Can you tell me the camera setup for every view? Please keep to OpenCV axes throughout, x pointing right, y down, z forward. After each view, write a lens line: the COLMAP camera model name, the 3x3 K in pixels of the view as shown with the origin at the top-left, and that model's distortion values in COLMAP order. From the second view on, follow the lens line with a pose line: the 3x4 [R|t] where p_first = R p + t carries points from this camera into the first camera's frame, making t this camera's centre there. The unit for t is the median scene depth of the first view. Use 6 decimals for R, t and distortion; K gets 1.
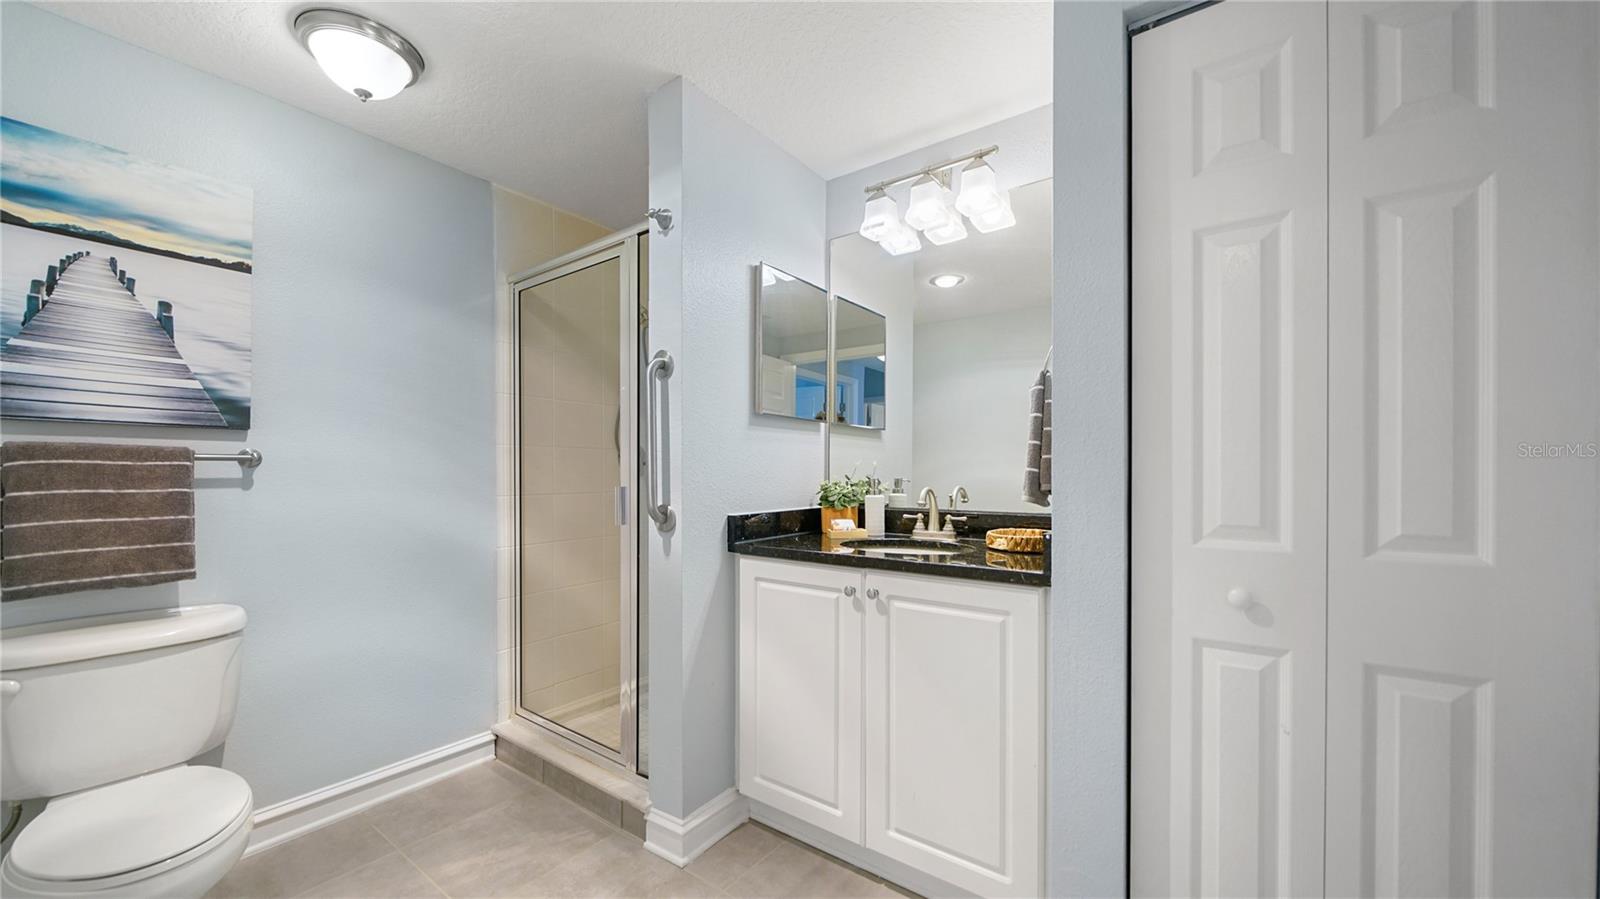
lens RADIAL K [[586.8, 0, 802.6], [0, 586.8, 477.9], [0, 0, 1]] dist [-0.000524, -0.000011]
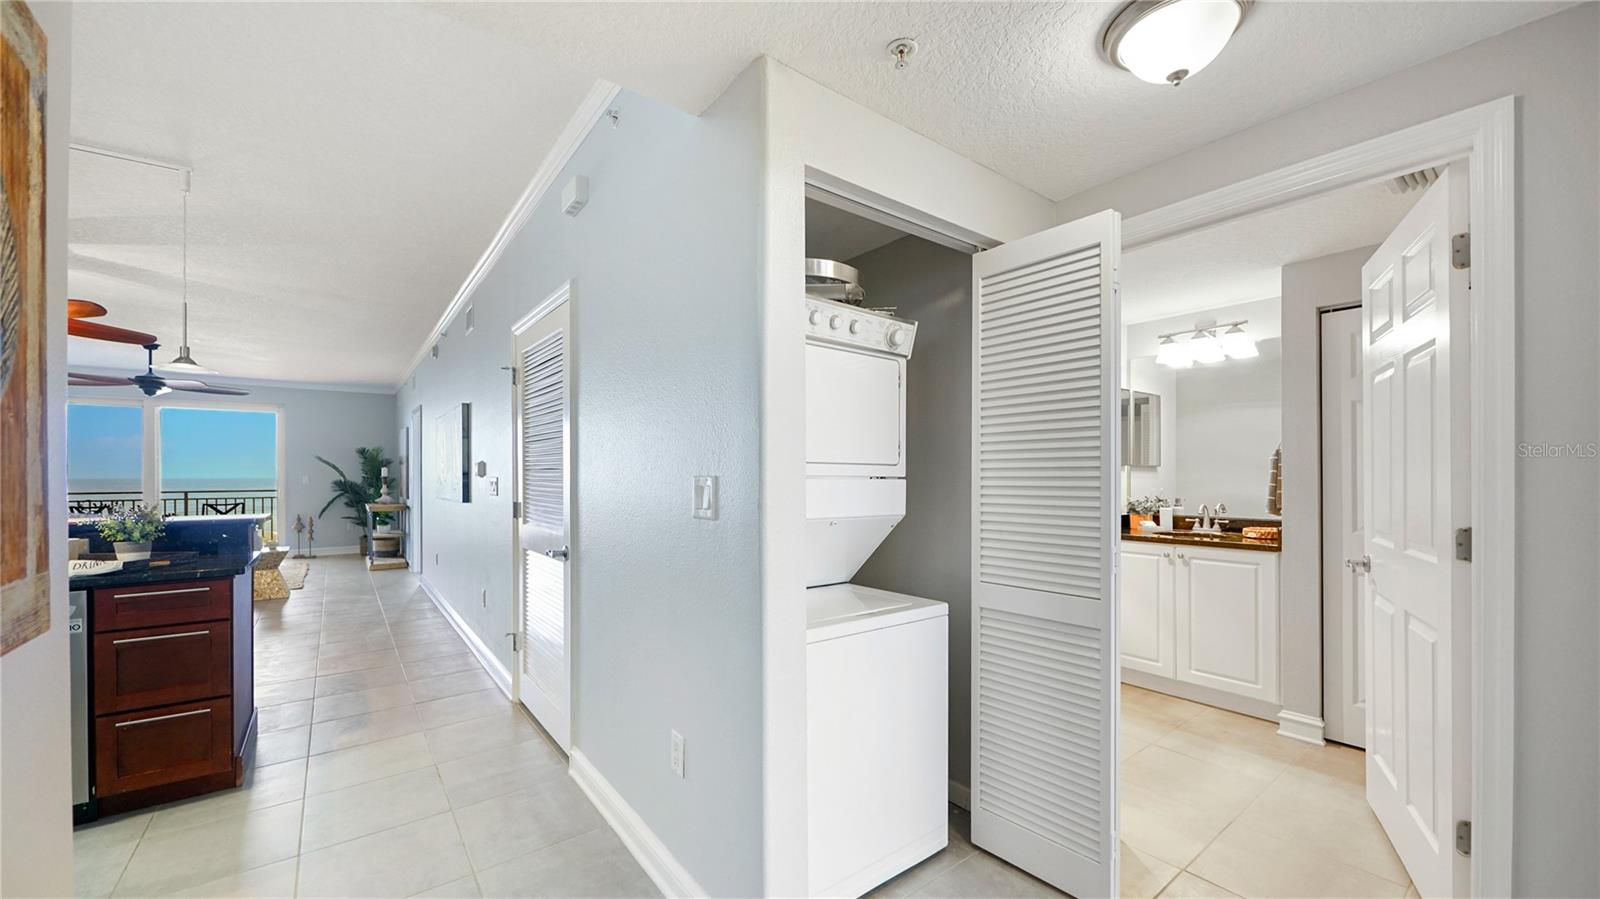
lens RADIAL K [[605.1, 0, 794.7], [0, 605.1, 474.0], [0, 0, 1]] dist [0.009973, -0.000041]
pose [[0.958915, -0.002371, -0.283685, -0.497677], [-0.000270, 0.999957, -0.009271, -0.064363], [0.283695, 0.008967, 0.958873, -1.251688]]
